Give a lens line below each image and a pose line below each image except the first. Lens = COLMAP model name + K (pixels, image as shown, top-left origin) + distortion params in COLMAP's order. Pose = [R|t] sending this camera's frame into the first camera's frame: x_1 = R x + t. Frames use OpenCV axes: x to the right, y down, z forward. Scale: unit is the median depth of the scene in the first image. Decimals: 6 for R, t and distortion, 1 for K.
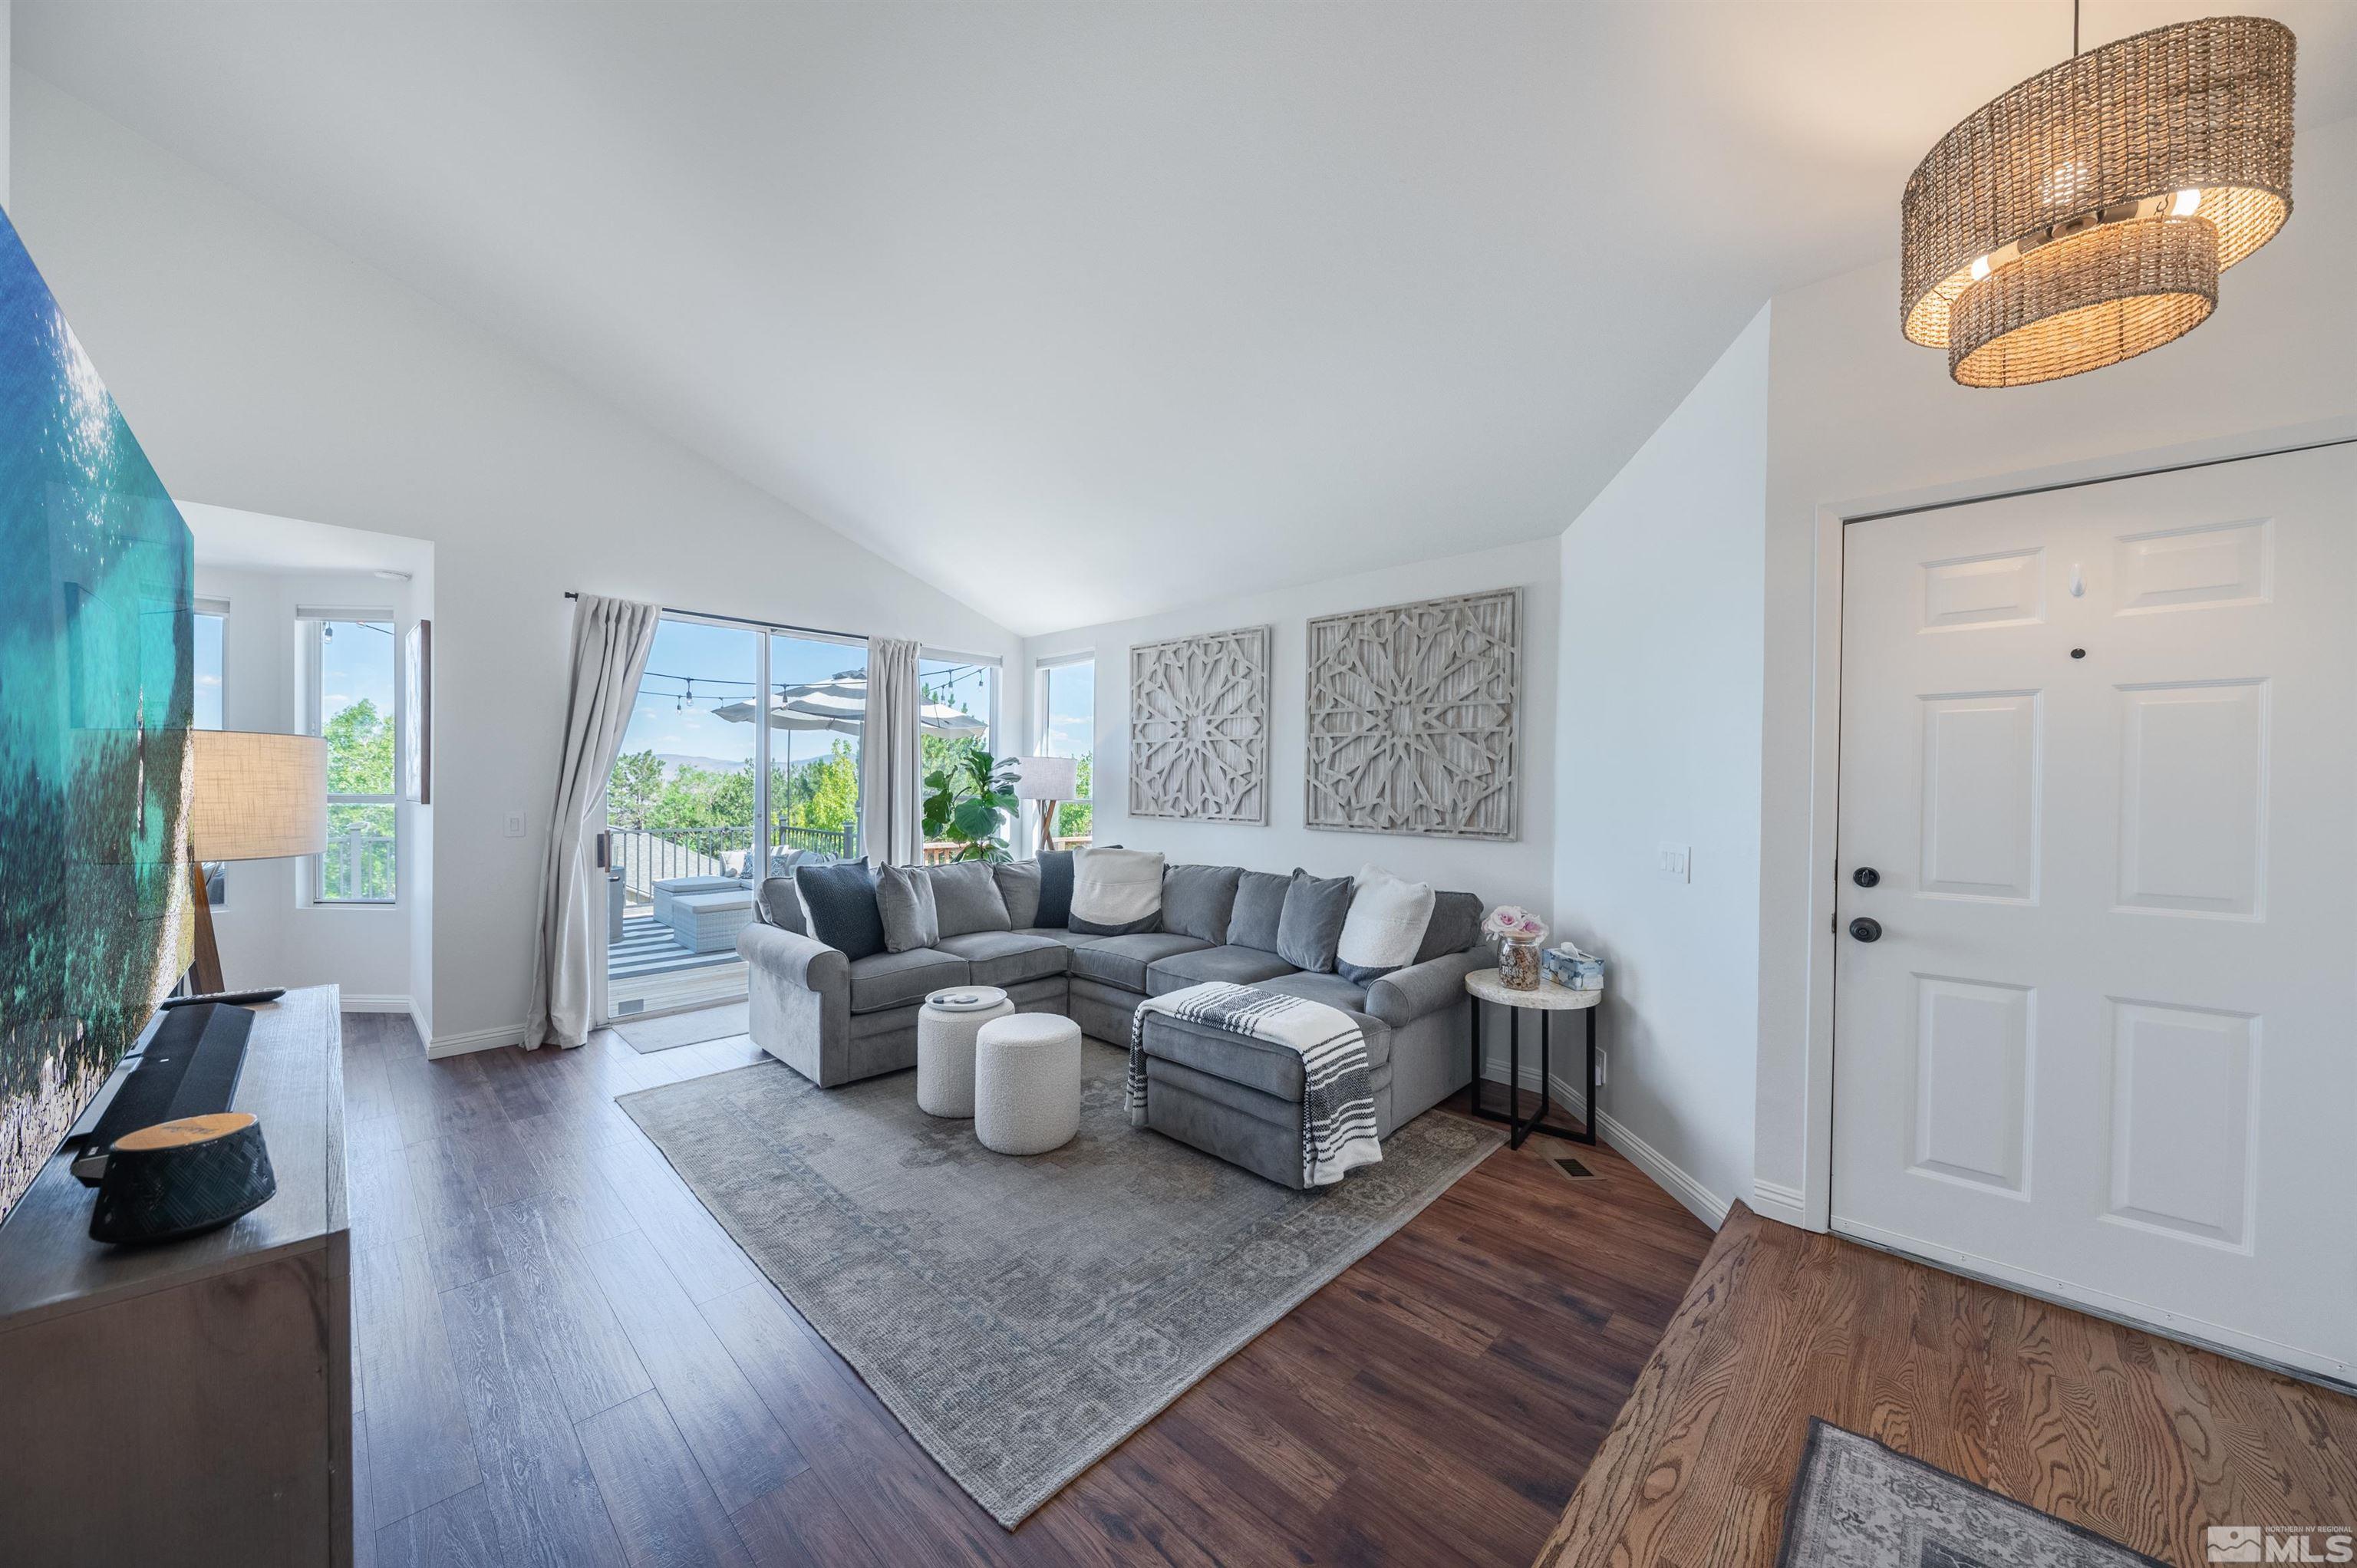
lens RADIAL K [[797.5, 0, 1165.5], [0, 797.5, 794.2], [0, 0, 1]] dist [0.021573, -0.013890]
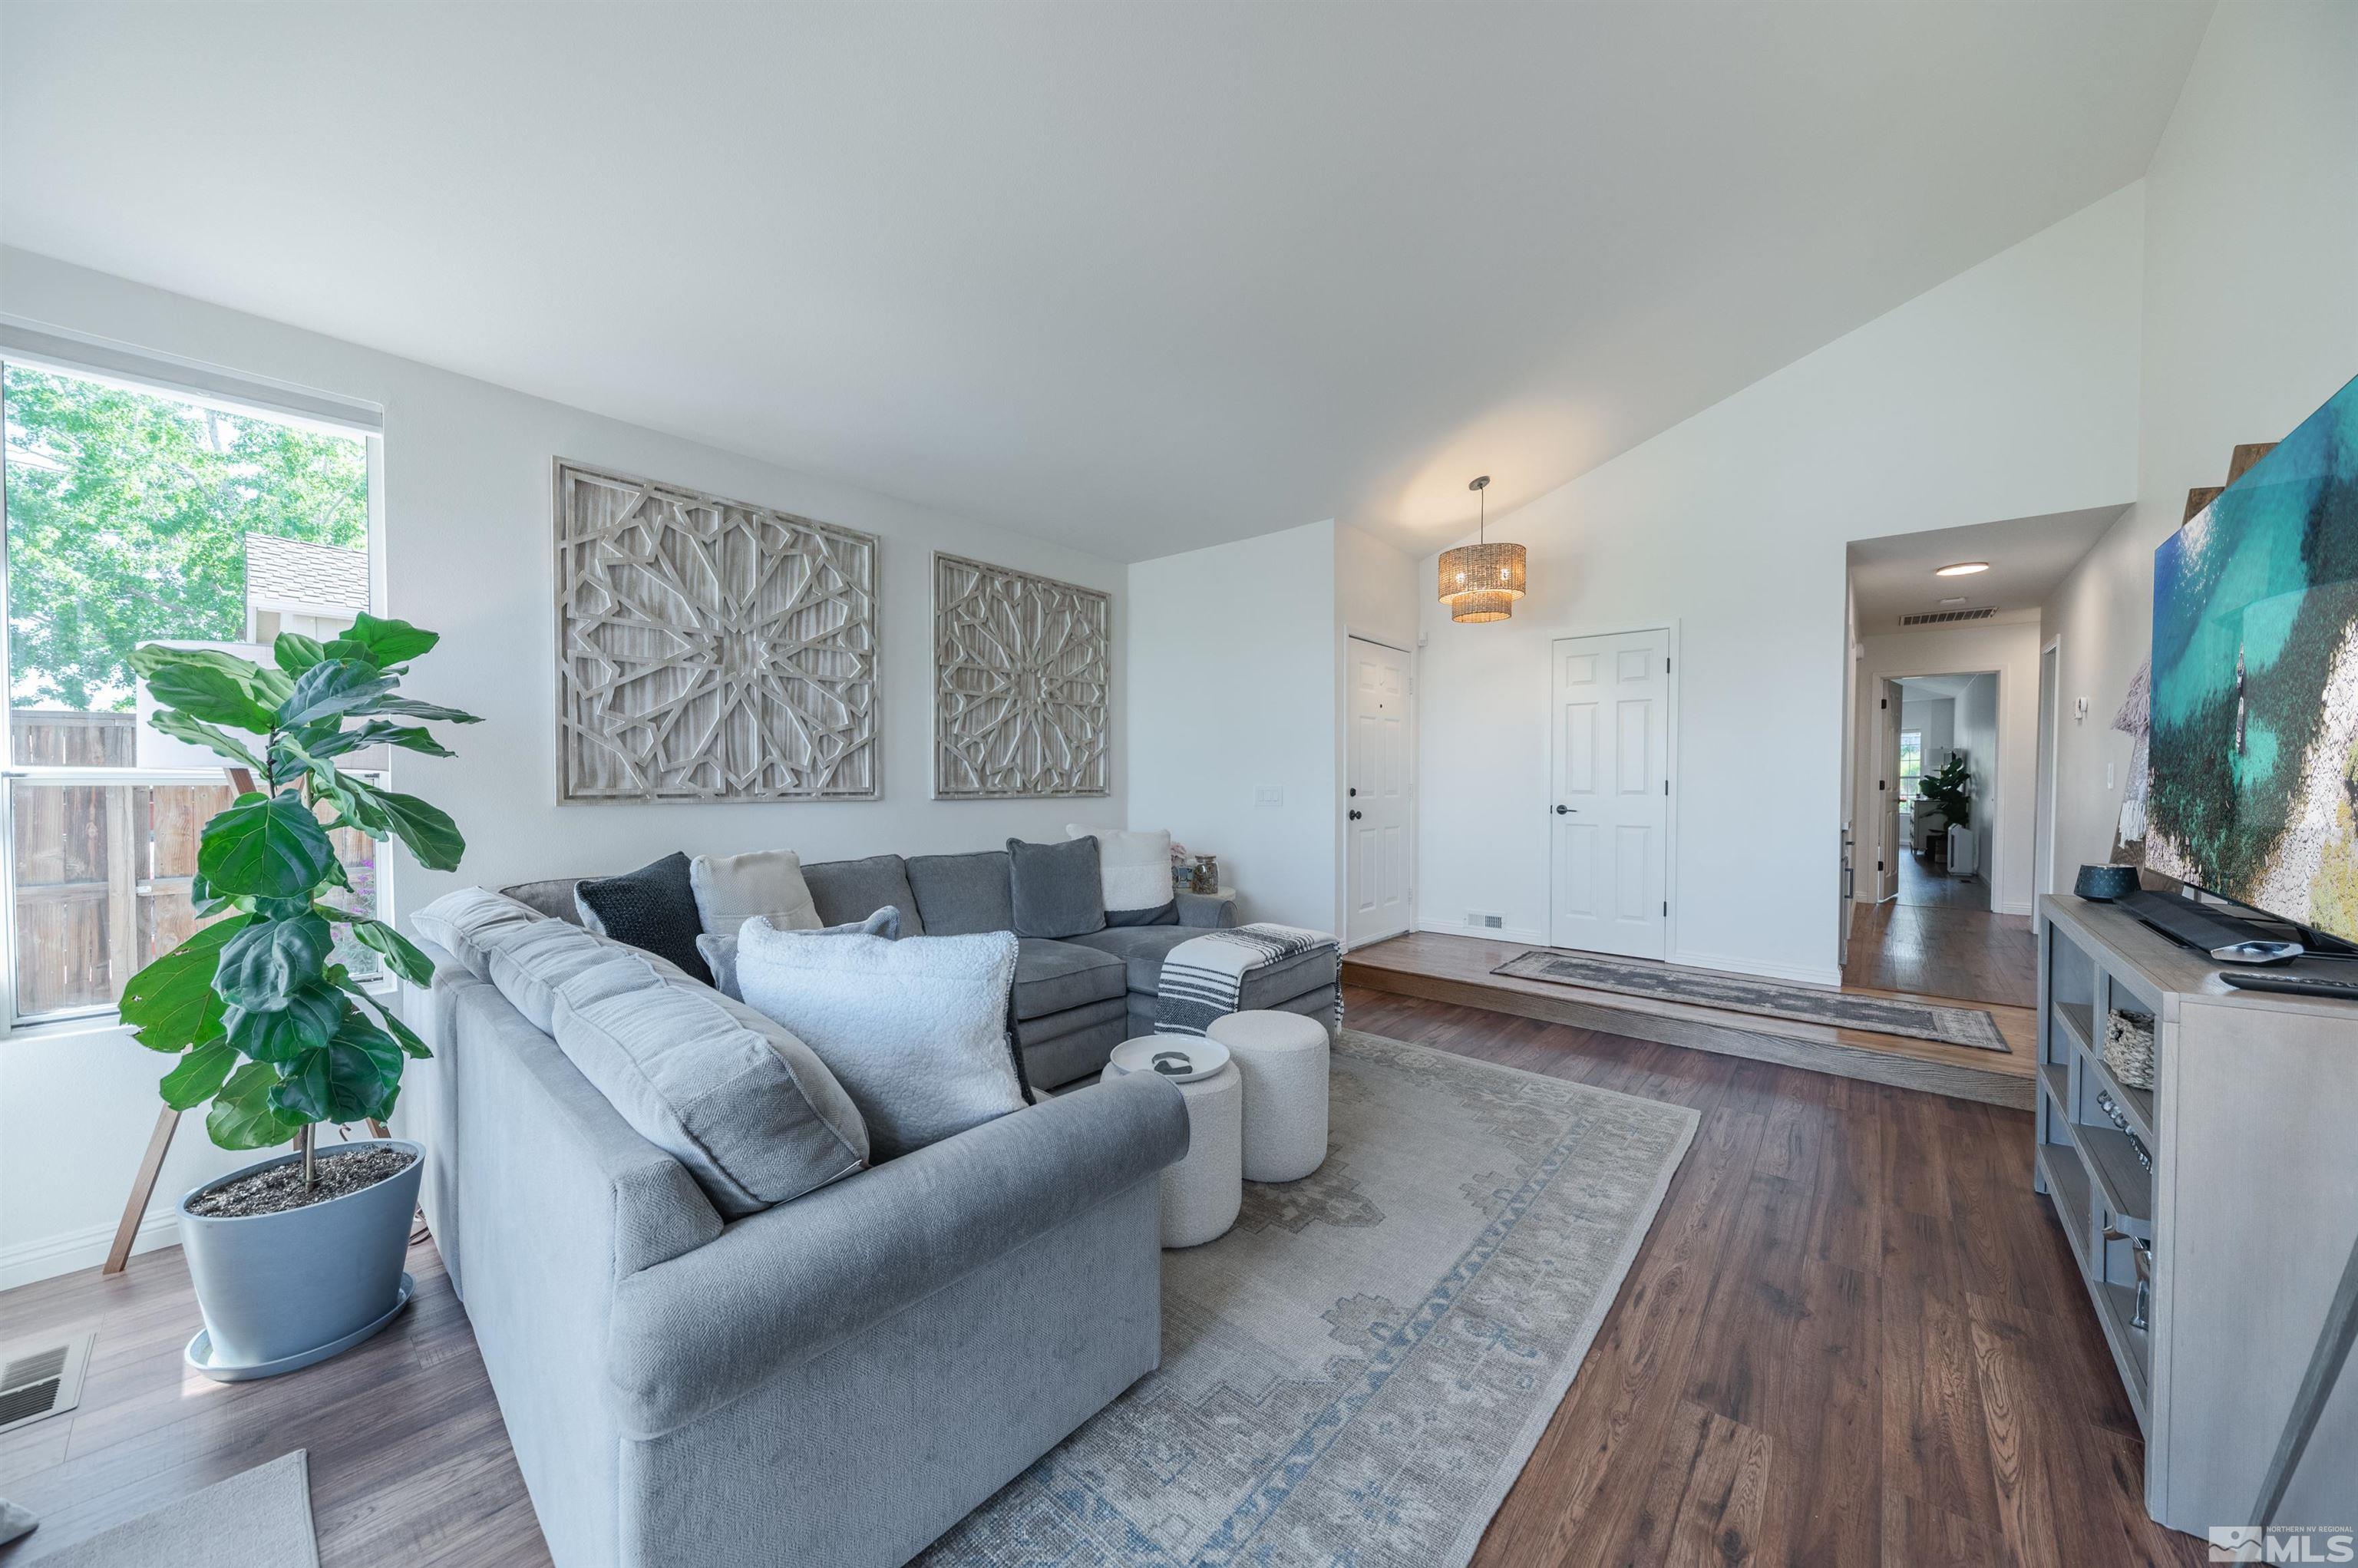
lens RADIAL K [[818.6, 0, 1179.0], [0, 818.6, 784.0], [0, 0, 1]] dist [0.000319, -0.000150]
pose [[-0.060652, -0.051452, 0.996832, -0.714782], [-0.021952, 0.998498, 0.050202, -0.021677], [-0.997918, -0.018838, -0.061690, 0.792002]]
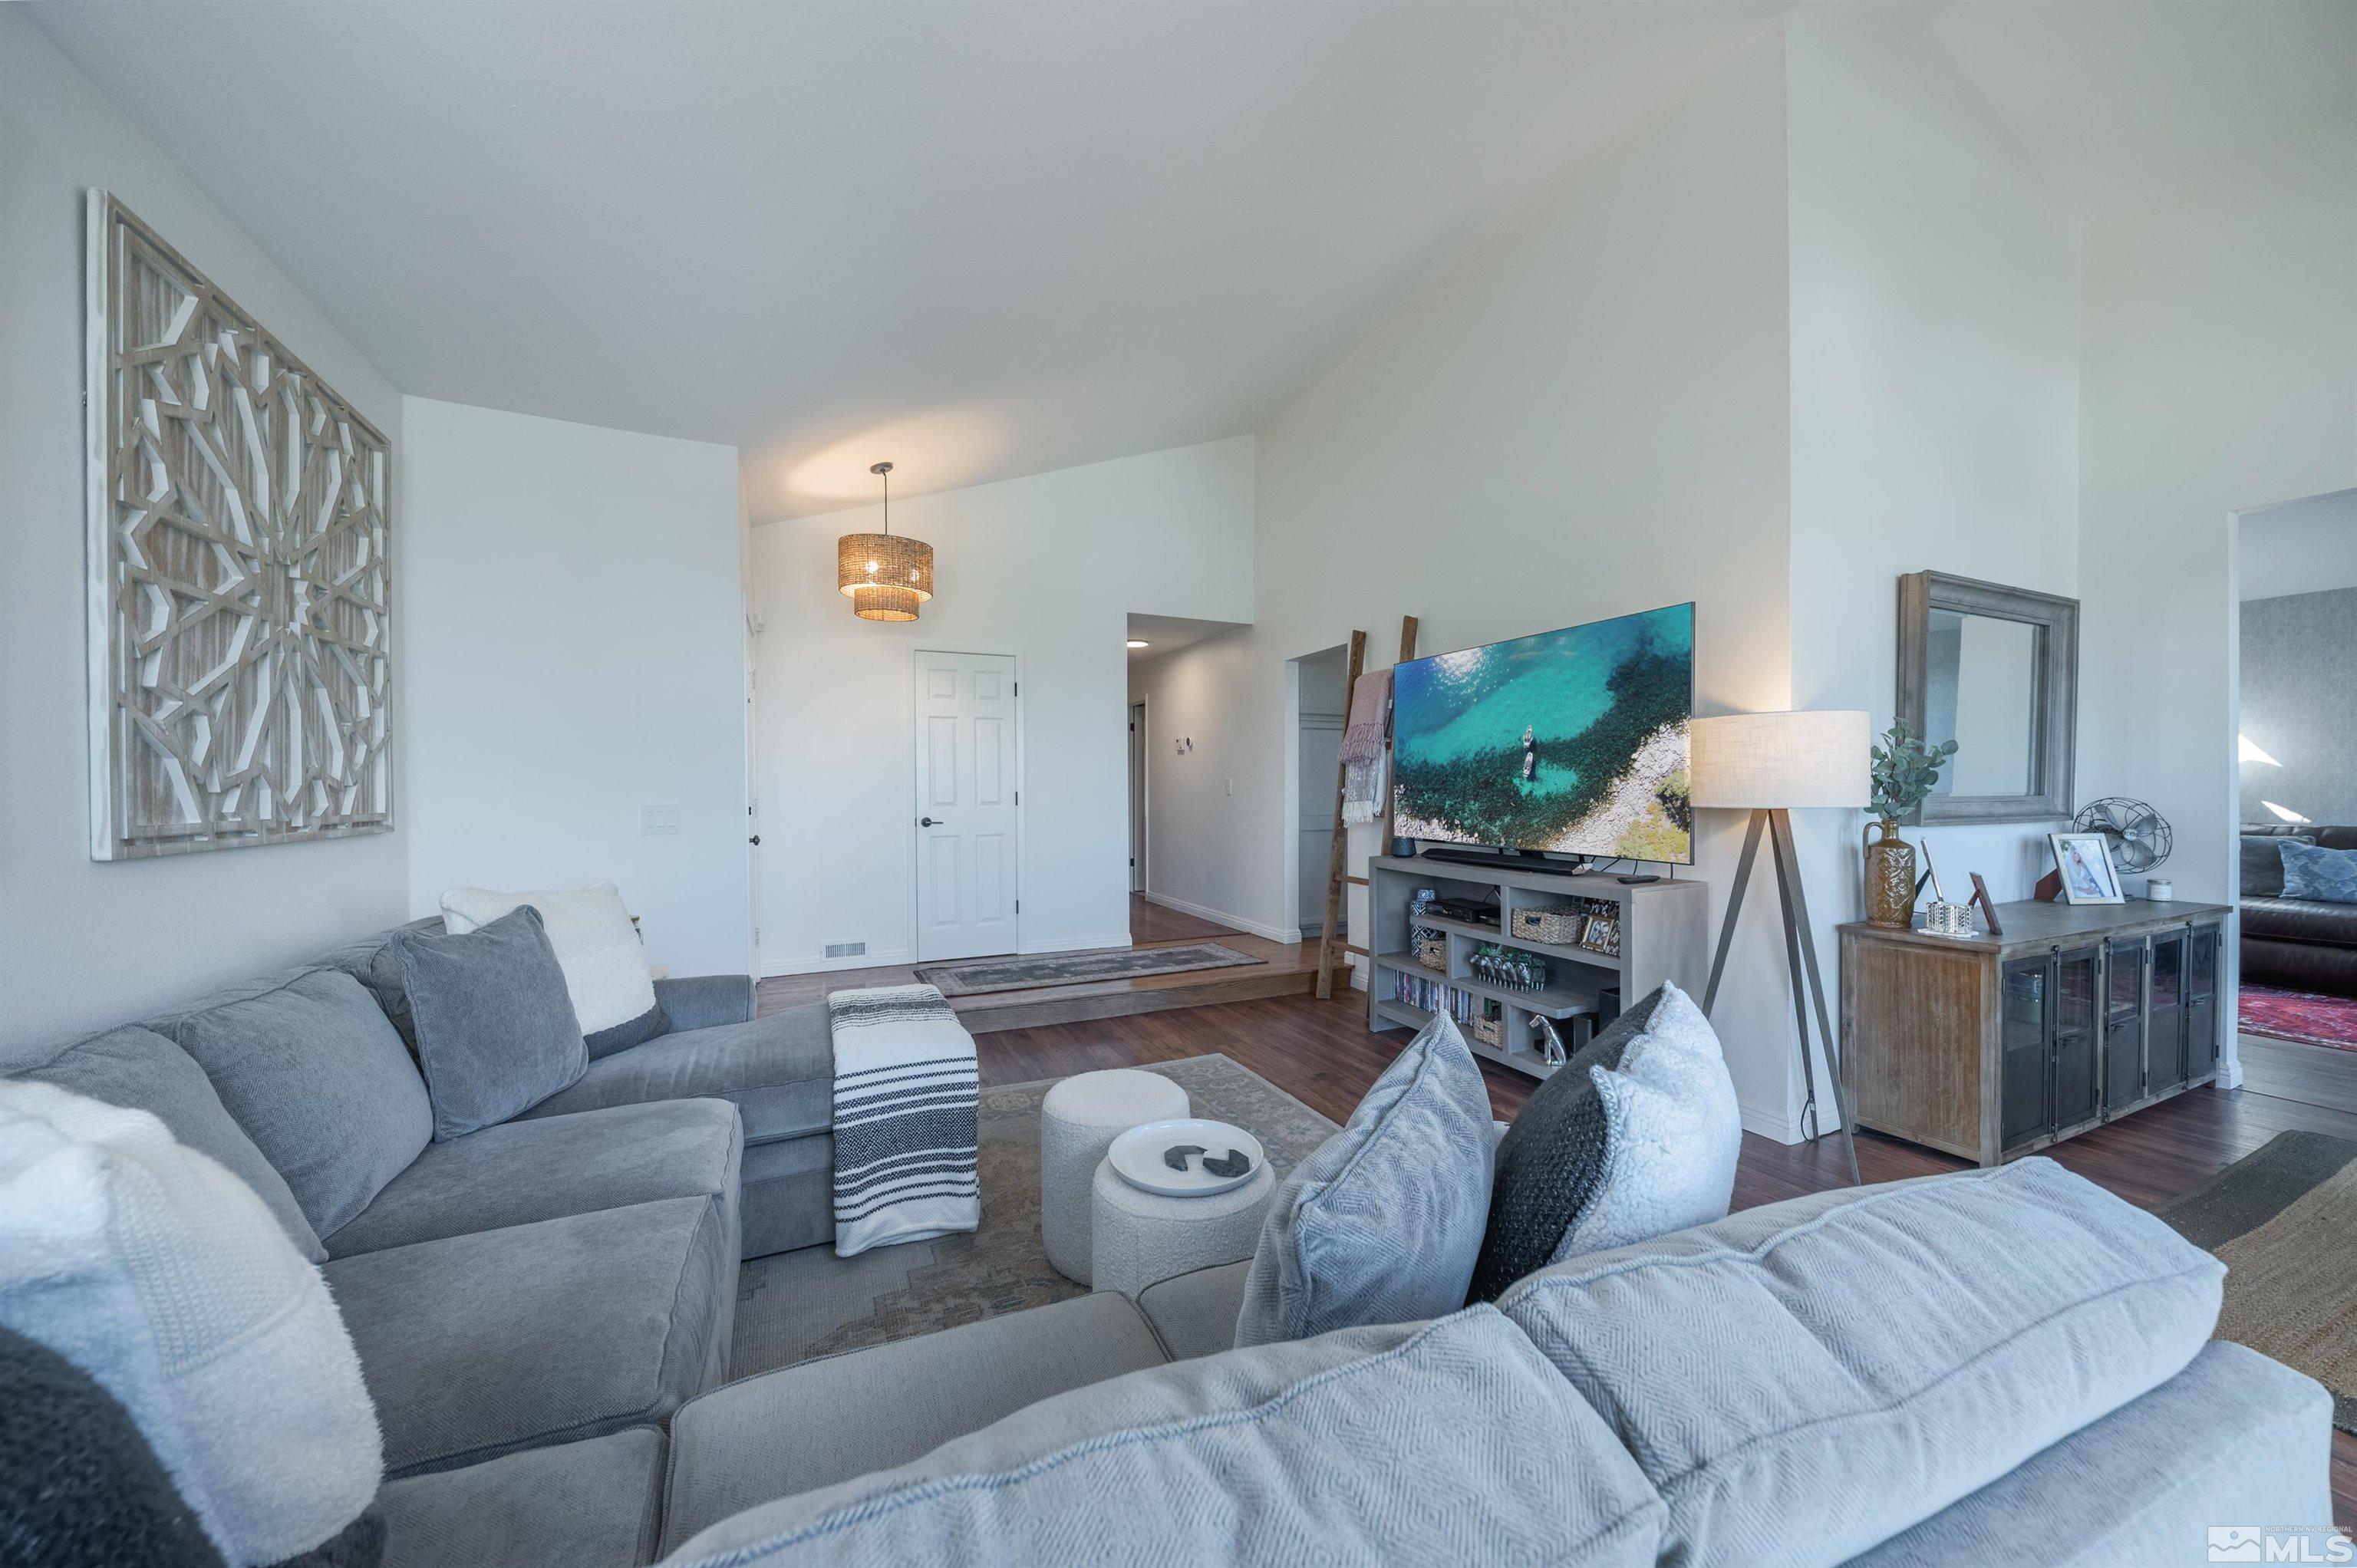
lens RADIAL K [[841.3, 0, 1178.5], [0, 841.3, 784.0], [0, 0, 1]] dist [0.000350, -0.000034]
pose [[-0.935880, -0.041211, 0.349899, -0.338503], [-0.045569, 0.998952, -0.004227, -0.003941], [-0.349358, -0.019901, -0.936778, 1.161181]]
